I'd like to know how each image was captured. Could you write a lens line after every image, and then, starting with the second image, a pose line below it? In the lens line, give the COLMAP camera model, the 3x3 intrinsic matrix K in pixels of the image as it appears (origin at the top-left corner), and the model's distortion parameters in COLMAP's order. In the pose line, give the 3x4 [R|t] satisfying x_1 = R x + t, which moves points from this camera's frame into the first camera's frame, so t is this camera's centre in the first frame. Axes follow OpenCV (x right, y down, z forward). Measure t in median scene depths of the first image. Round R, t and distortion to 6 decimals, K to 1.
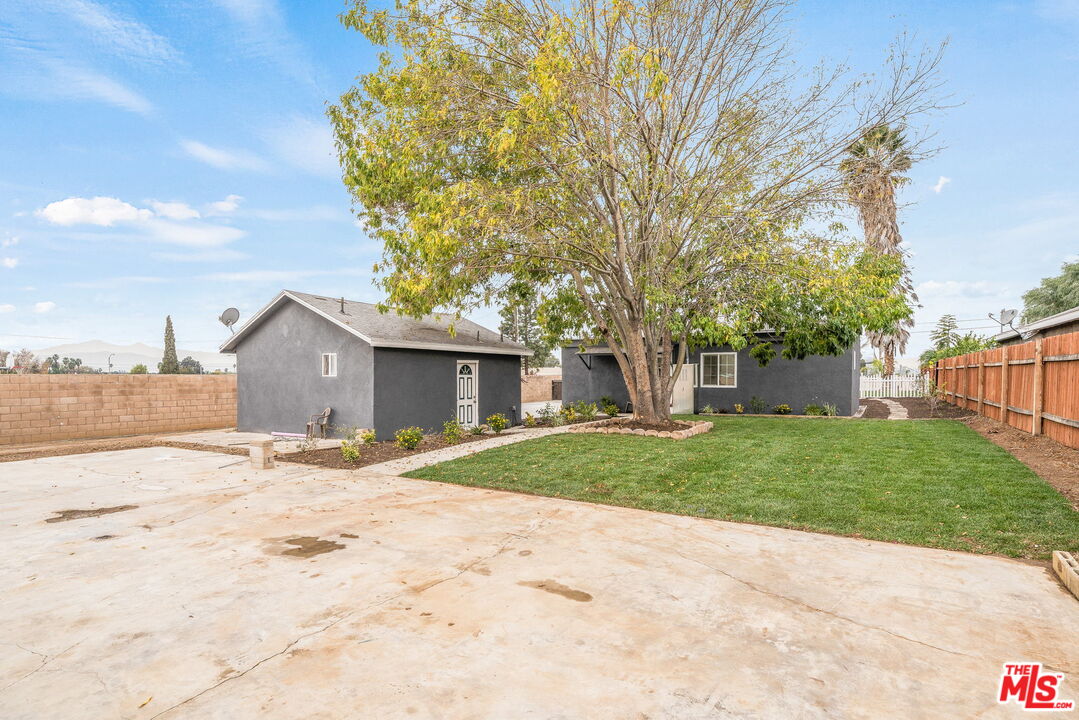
lens RADIAL K [[556.2, 0, 537.3], [0, 556.2, 393.3], [0, 0, 1]] dist [0.001526, 0.000706]
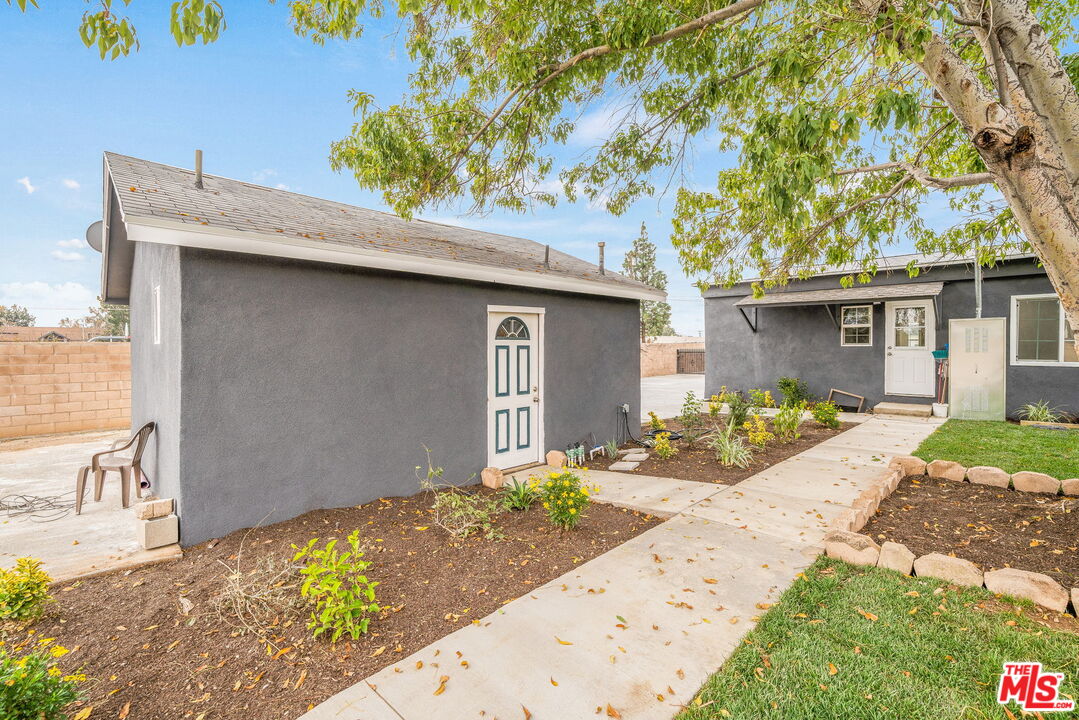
lens RADIAL K [[480.0, 0, 539.3], [0, 480.0, 356.1], [0, 0, 1]] dist [0.001322, 0.000087]
pose [[0.973555, 0.003088, -0.228434, -0.017988], [-0.004781, 0.999965, -0.006859, -0.014867], [0.228405, 0.007770, 0.973535, 0.527097]]
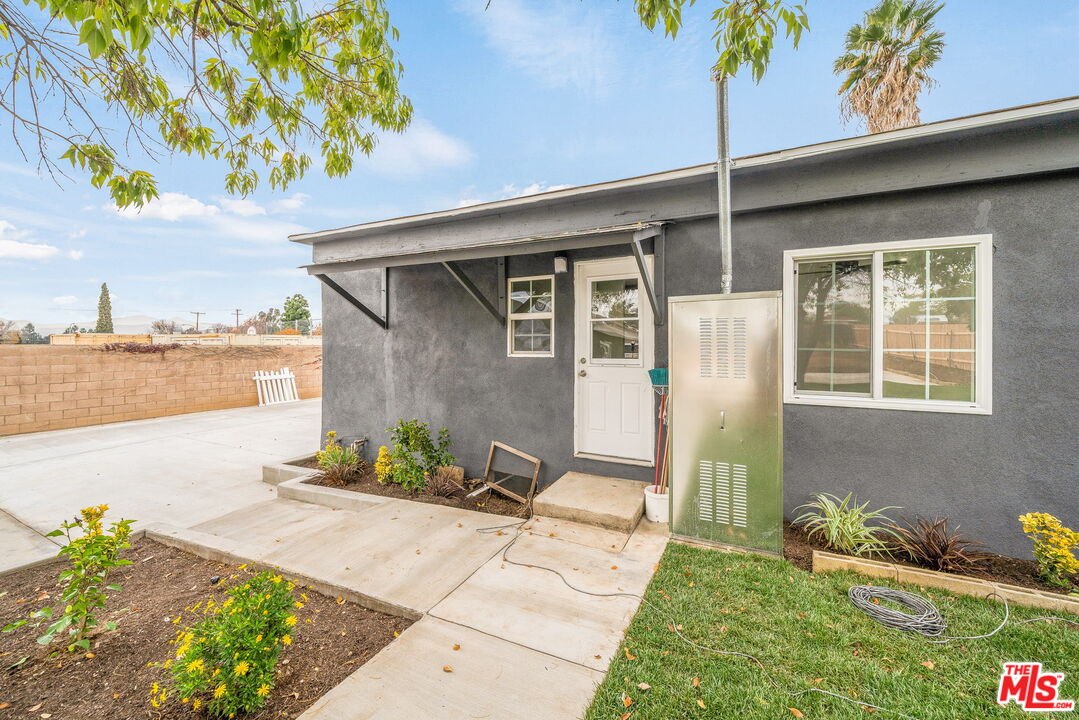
lens RADIAL K [[410.5, 0, 543.3], [0, 410.5, 351.1], [0, 0, 1]] dist [0.000173, 0.000024]
pose [[0.996206, 0.002482, 0.086996, 0.195436], [-0.000750, 0.999801, -0.019936, -0.030372], [-0.087028, 0.019795, 0.996009, 0.907650]]
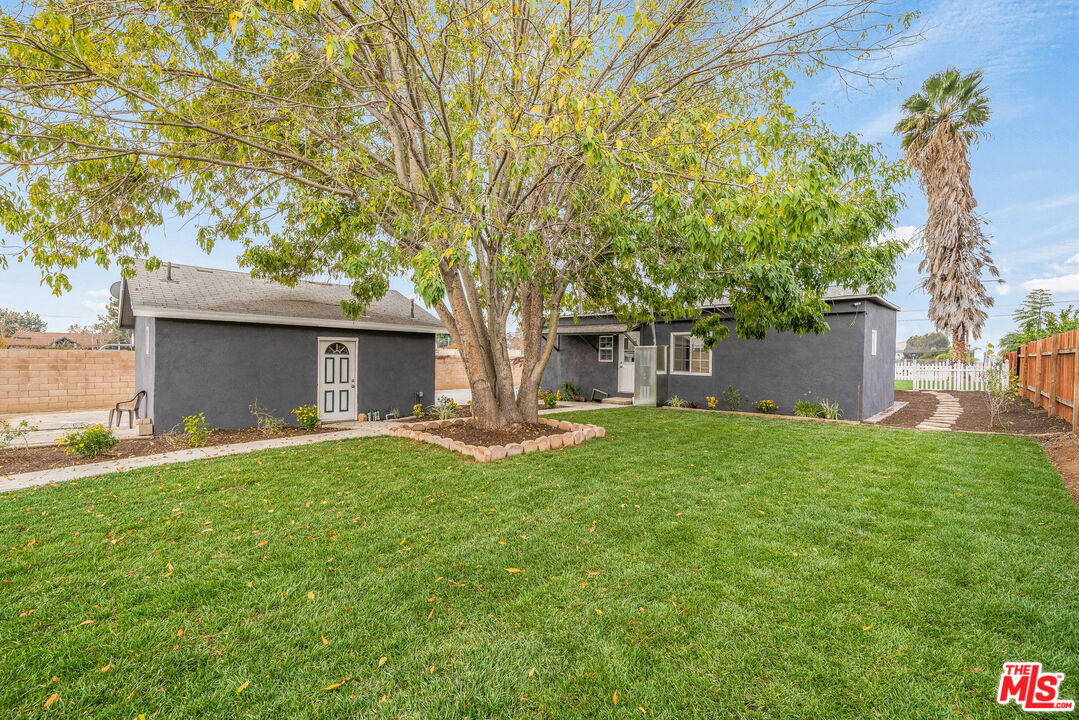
lens RADIAL K [[456.8, 0, 541.0], [0, 456.8, 366.1], [0, 0, 1]] dist [-0.001359, -0.000363]
pose [[0.978042, 0.018551, -0.207580, 0.264803], [-0.021200, 0.999720, -0.010547, -0.012387], [0.207326, 0.014716, 0.978161, 0.319852]]
